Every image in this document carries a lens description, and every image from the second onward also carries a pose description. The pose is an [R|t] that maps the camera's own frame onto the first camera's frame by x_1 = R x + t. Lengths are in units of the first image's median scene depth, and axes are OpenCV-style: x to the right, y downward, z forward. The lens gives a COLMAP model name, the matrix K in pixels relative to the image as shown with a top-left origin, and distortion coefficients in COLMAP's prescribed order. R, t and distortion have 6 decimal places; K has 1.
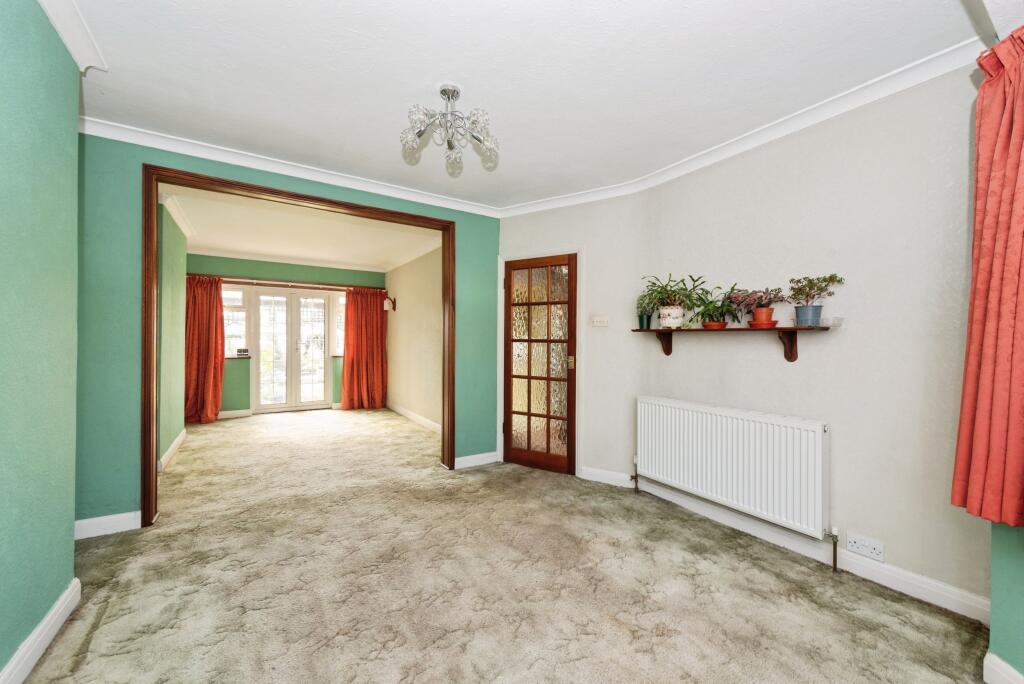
lens RADIAL K [[394.5, 0, 512.8], [0, 394.5, 345.5], [0, 0, 1]] dist [-0.000240, -0.000101]
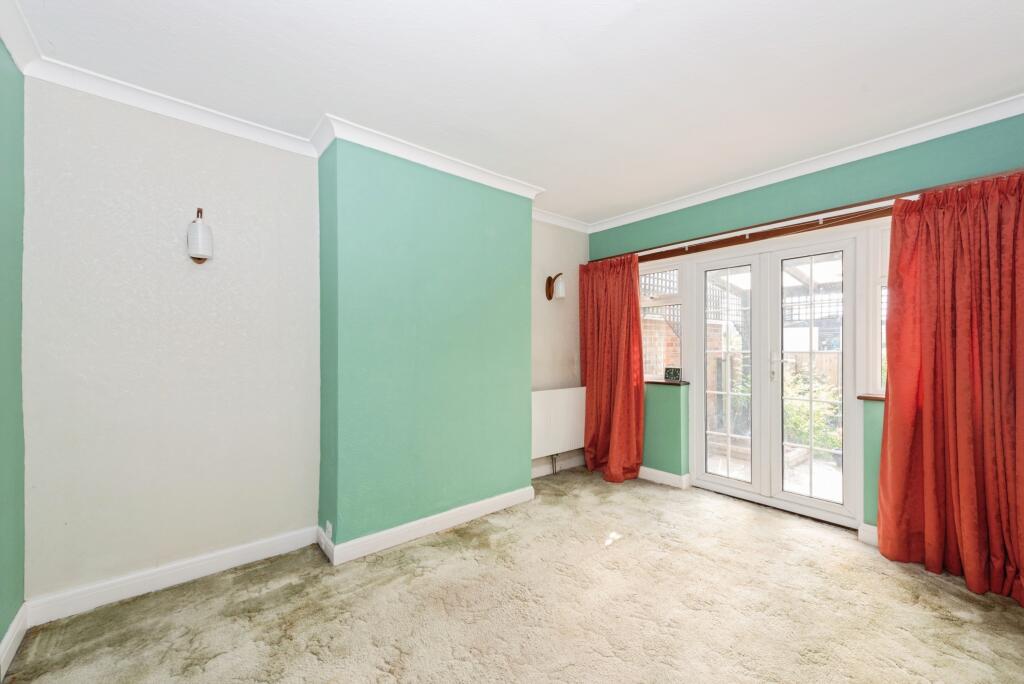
lens RADIAL K [[394.5, 0, 511.4], [0, 394.5, 348.4], [0, 0, 1]] dist [-0.000240, -0.000101]
pose [[0.132873, -0.009375, -0.991089, -0.141109], [-0.009670, 0.999895, -0.010754, -0.012189], [0.991086, 0.011013, 0.132768, 0.699928]]
